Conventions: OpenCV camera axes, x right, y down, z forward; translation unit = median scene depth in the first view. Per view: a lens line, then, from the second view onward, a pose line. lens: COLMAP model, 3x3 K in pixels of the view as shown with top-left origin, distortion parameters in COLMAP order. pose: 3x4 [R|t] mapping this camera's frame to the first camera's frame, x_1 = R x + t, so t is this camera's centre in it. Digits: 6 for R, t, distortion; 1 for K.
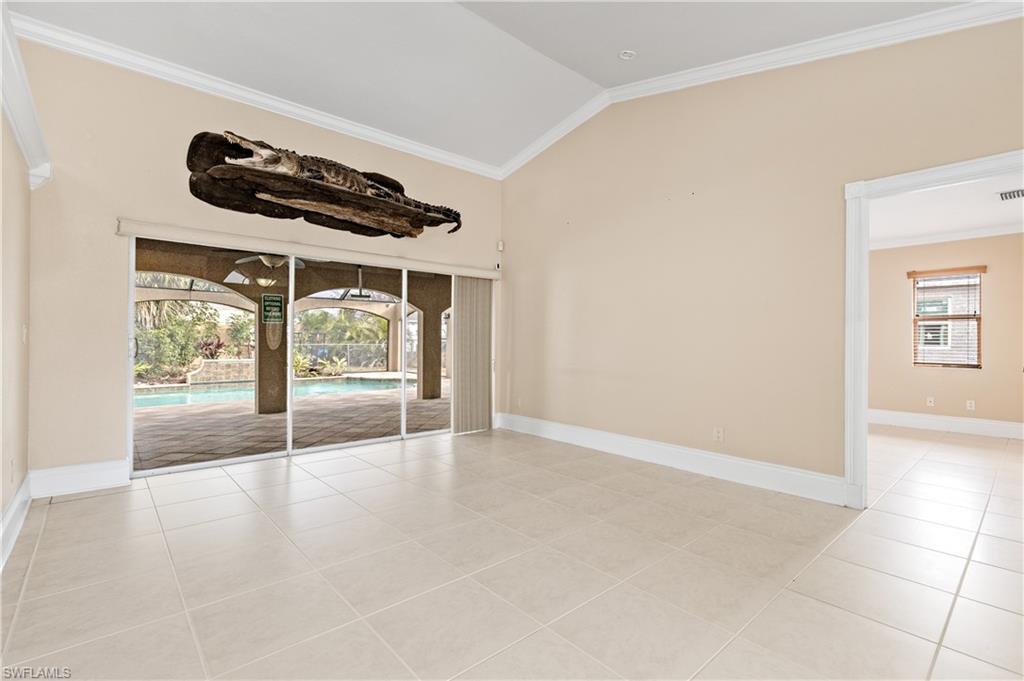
lens RADIAL K [[465.6, 0, 520.2], [0, 465.6, 334.0], [0, 0, 1]] dist [0.009075, -0.001793]
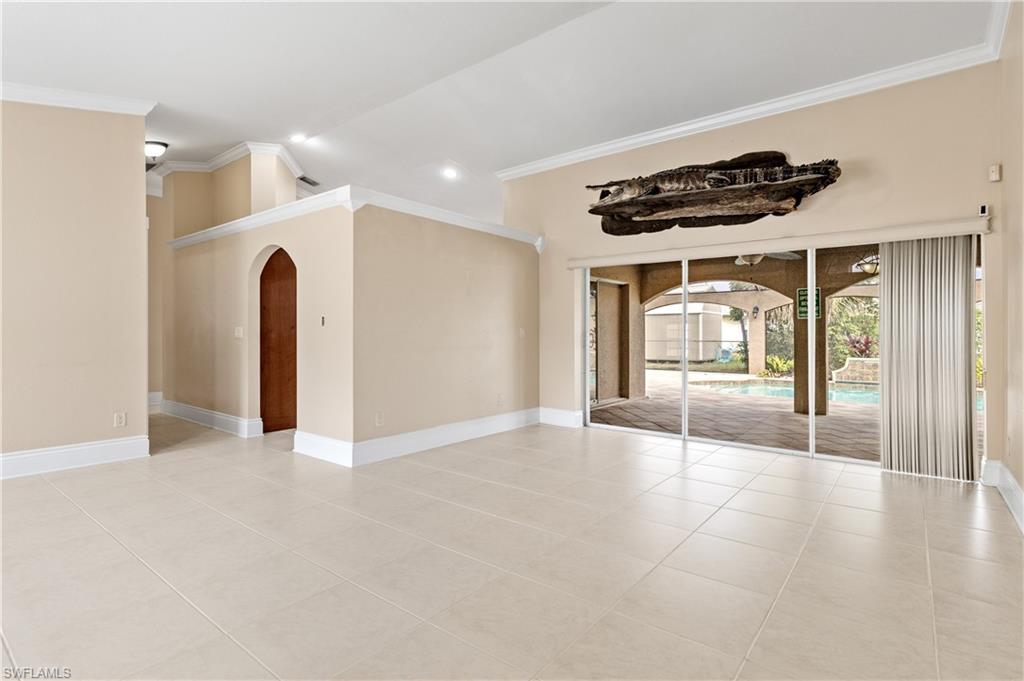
lens RADIAL K [[512.7, 0, 515.3], [0, 512.7, 334.2], [0, 0, 1]] dist [0.003338, 0.000654]
pose [[0.174866, -0.005786, -0.984575, 0.626207], [0.012146, 0.999919, -0.003719, 0.007555], [0.984517, -0.011308, 0.174922, 0.392354]]
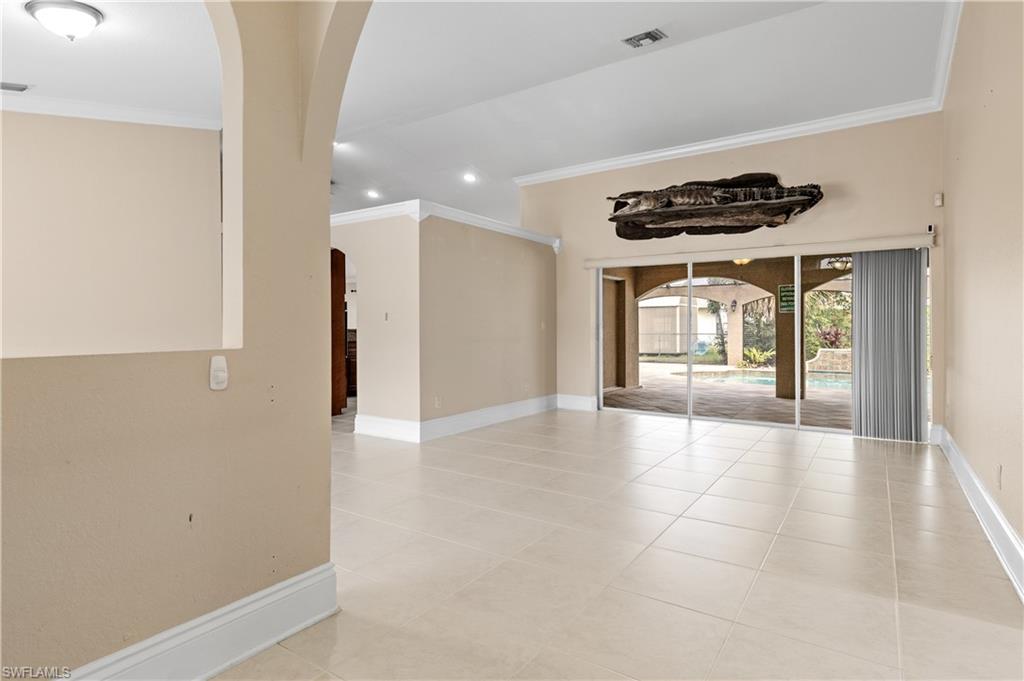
lens RADIAL K [[548.6, 0, 516.5], [0, 548.6, 331.8], [0, 0, 1]] dist [0.002828, 0.000817]
pose [[0.250682, 0.000822, -0.968069, 0.824534], [0.015938, 0.999861, 0.004976, 0.006105], [0.967938, -0.016677, 0.250634, 0.172391]]
